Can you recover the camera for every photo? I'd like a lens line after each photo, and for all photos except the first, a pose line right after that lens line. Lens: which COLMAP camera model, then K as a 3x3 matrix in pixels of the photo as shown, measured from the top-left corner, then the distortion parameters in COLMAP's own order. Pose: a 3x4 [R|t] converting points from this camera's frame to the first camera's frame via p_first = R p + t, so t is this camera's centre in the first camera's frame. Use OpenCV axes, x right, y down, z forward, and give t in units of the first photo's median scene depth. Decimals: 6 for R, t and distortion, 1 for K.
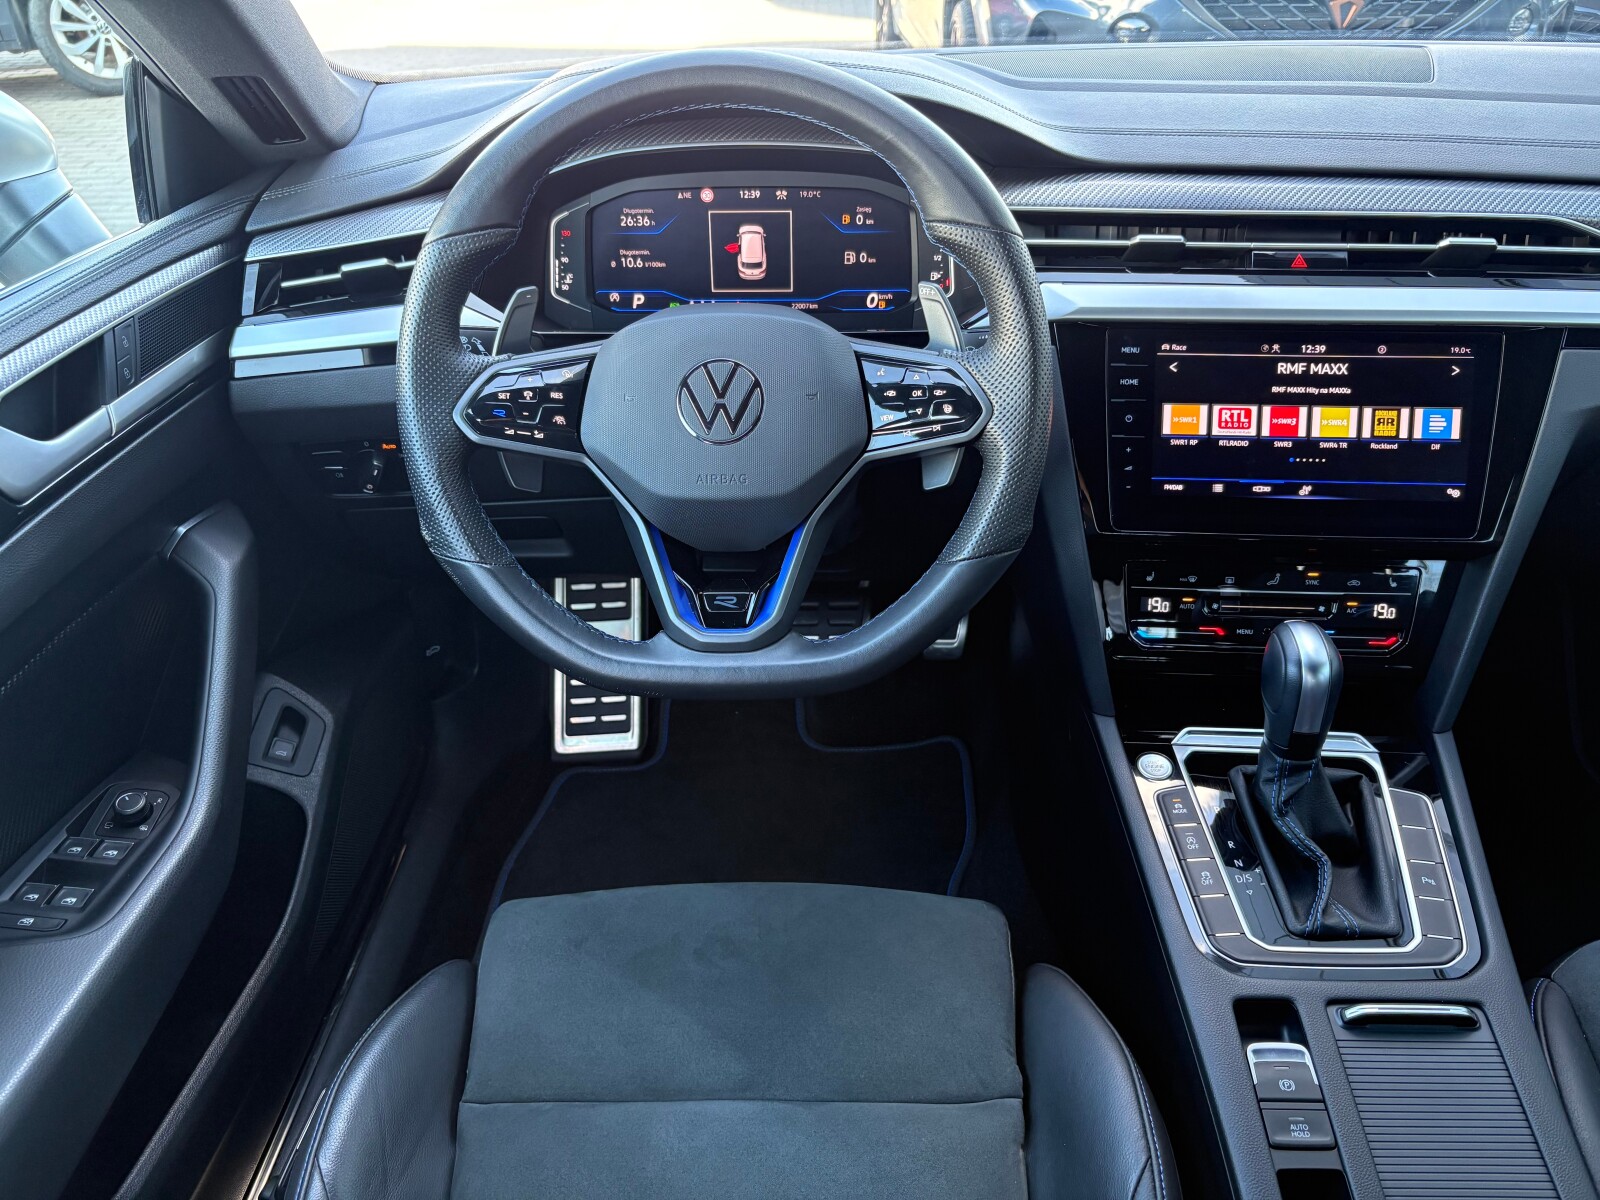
lens RADIAL K [[1162.5, 0, 800.0], [0, 1162.5, 600.0], [0, 0, 1]] dist [-0.001188, 0.000314]
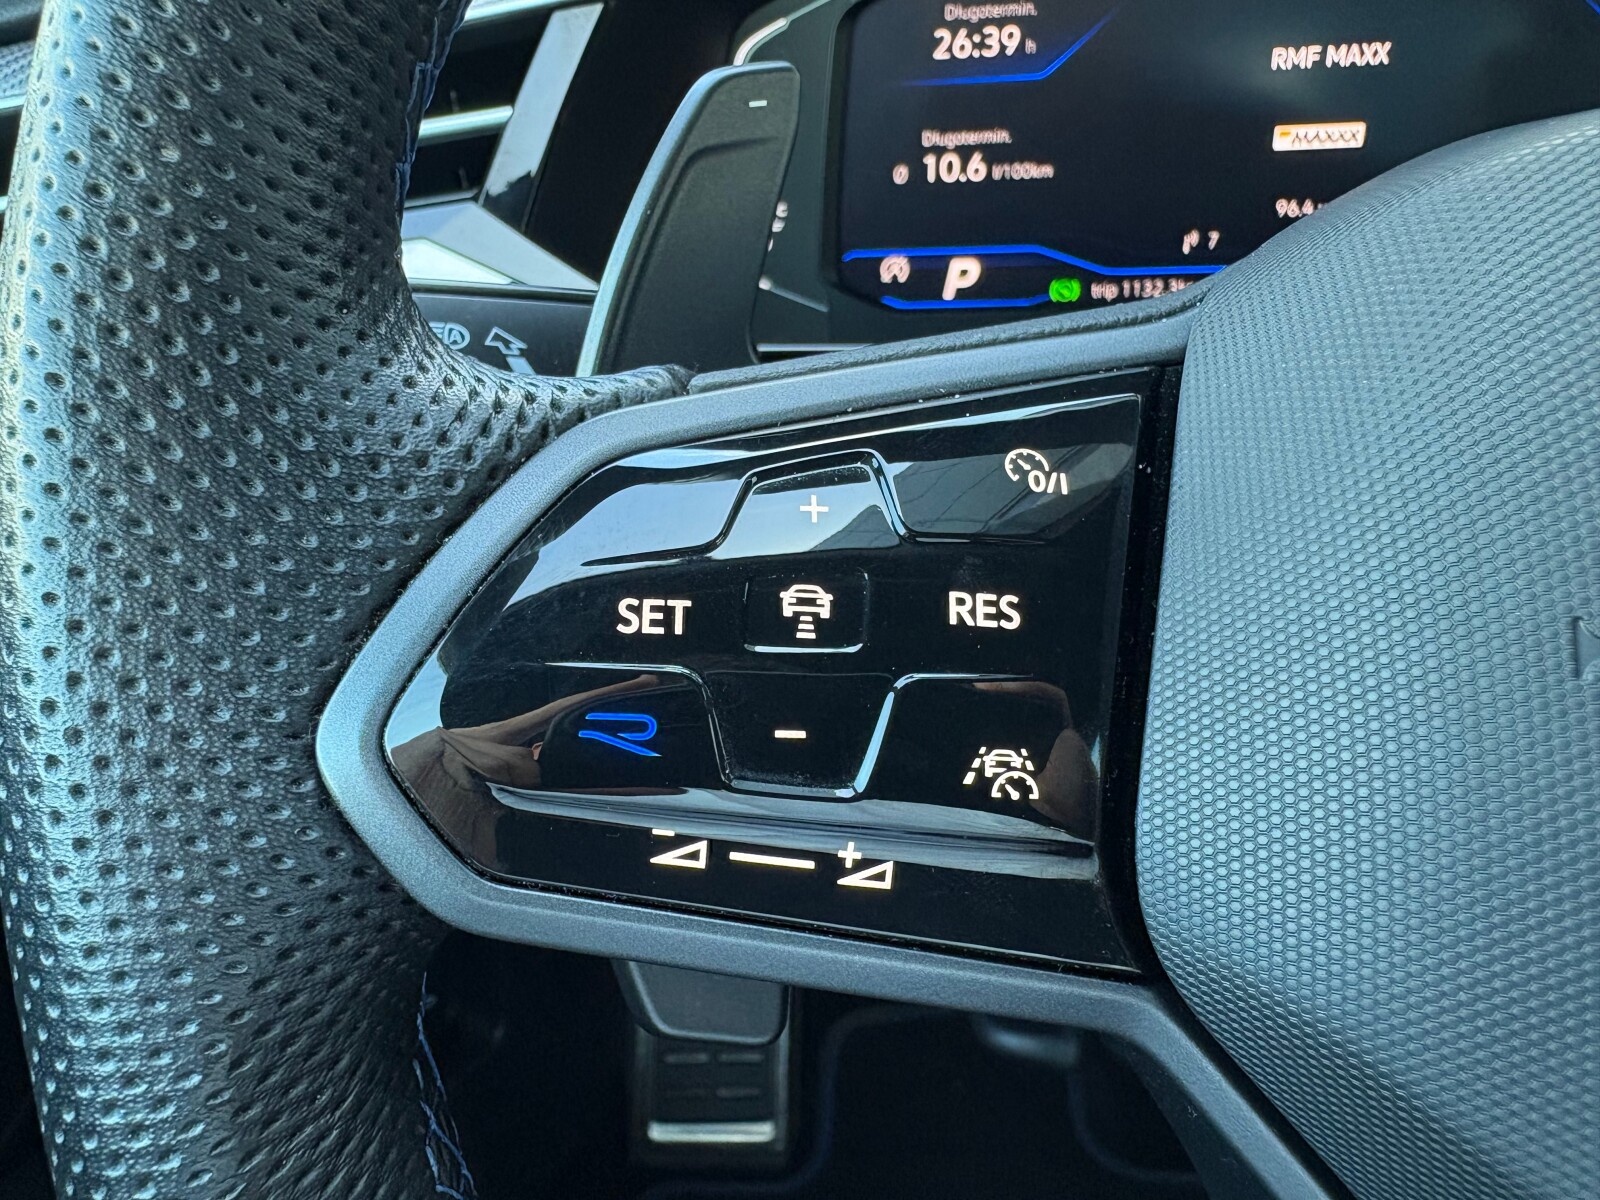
lens RADIAL K [[1197.4, 0, 710.4], [0, 1197.4, 599.6], [0, 0, 1]] dist [0.003083, -0.000500]
pose [[0.993123, 0.014651, -0.116153, -0.192781], [-0.025397, 0.995474, -0.091583, -0.137616], [0.114285, 0.093903, 0.989000, 0.712232]]
